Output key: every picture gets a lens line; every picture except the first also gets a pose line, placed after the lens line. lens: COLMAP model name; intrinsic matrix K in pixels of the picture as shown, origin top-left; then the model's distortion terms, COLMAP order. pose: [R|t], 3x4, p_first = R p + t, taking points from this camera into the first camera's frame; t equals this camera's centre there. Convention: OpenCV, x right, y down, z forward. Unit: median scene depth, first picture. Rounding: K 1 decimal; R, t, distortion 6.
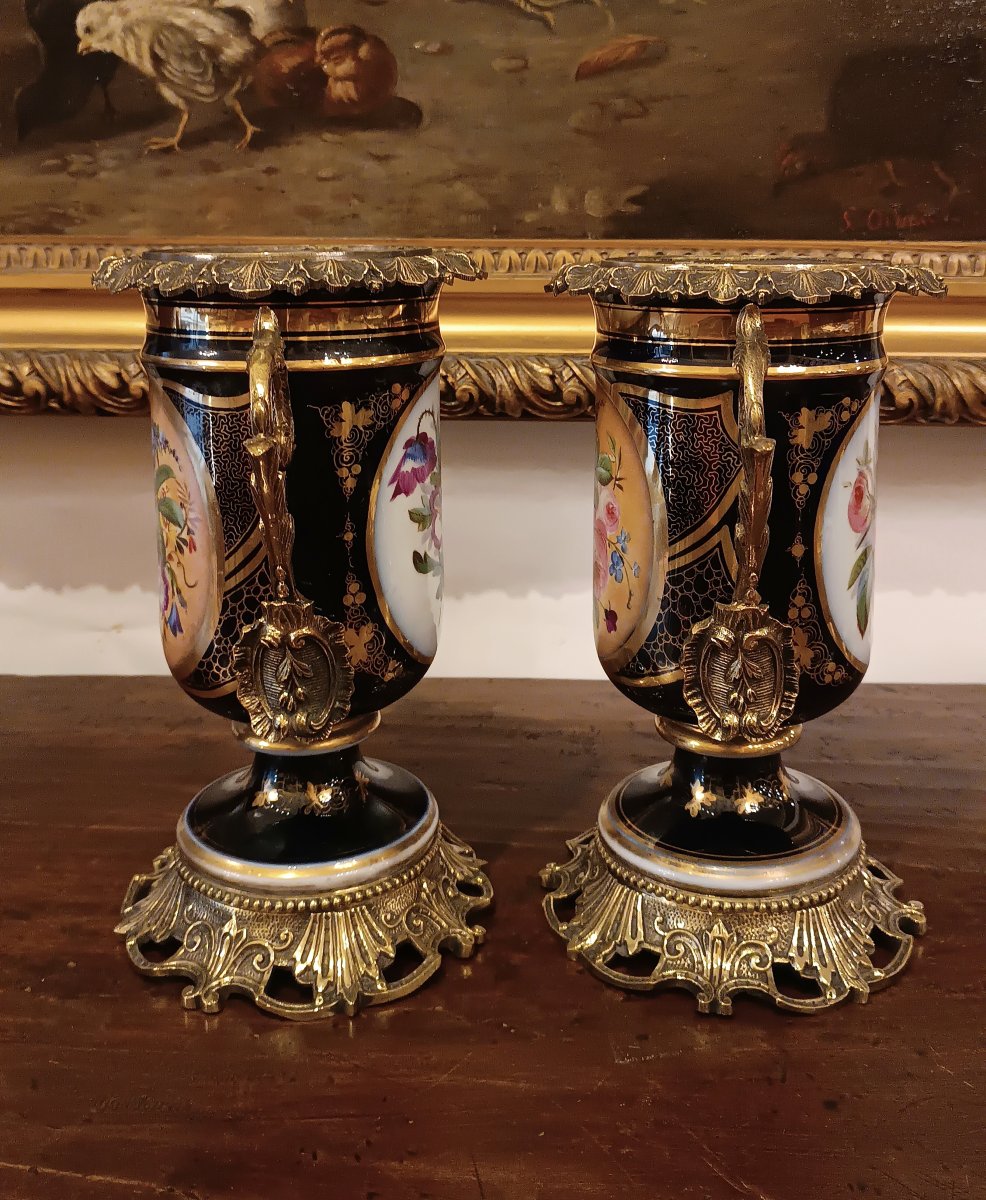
lens RADIAL K [[1278.2, 0, 496.9], [0, 1278.2, 454.8], [0, 0, 1]] dist [0.020380, -0.049469]
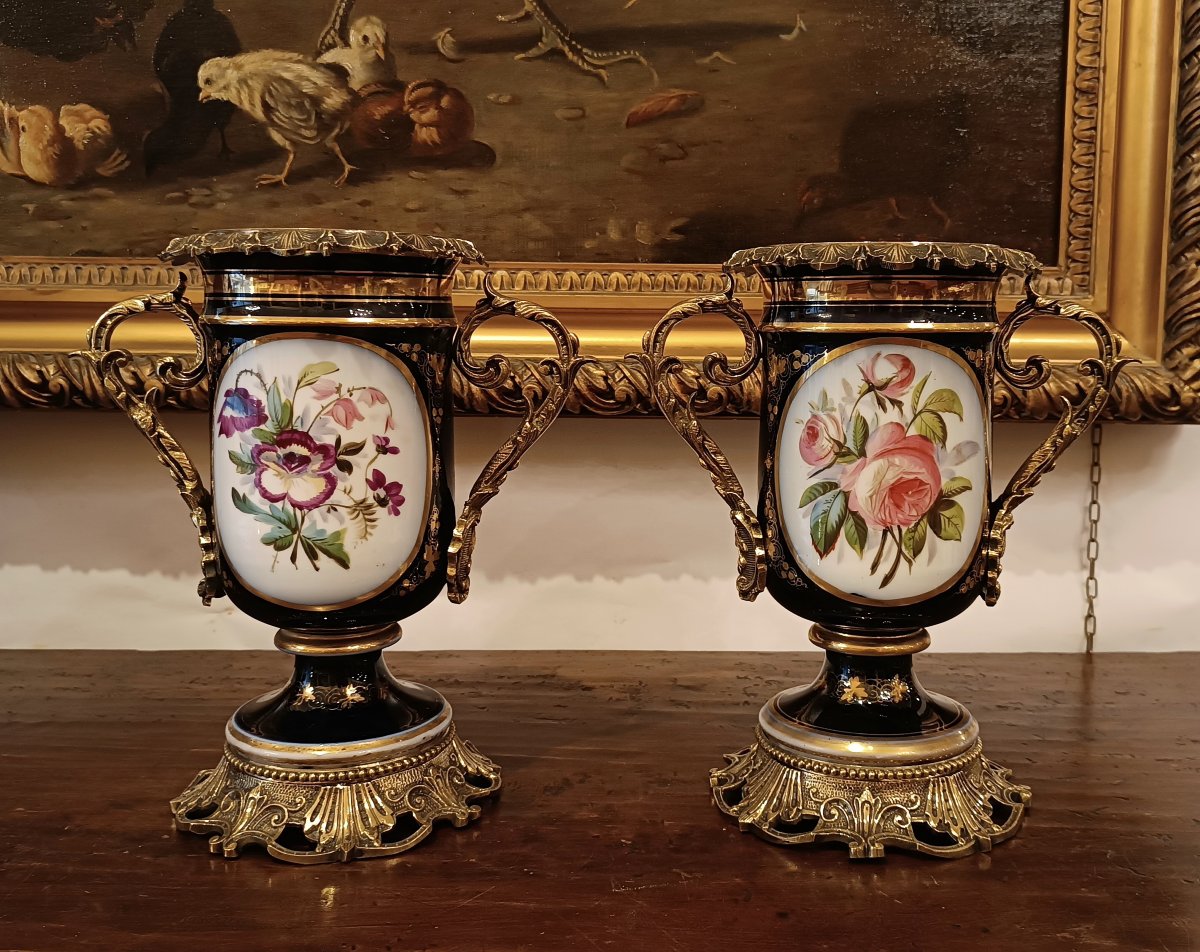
lens RADIAL K [[1223.0, 0, 667.8], [0, 1223.0, 477.6], [0, 0, 1]] dist [0.010717, -0.029055]
pose [[0.999530, 0.000503, 0.030653, 0.064939], [0.001000, 0.998797, -0.049017, 0.083093], [-0.030641, 0.049025, 0.998327, -0.106830]]
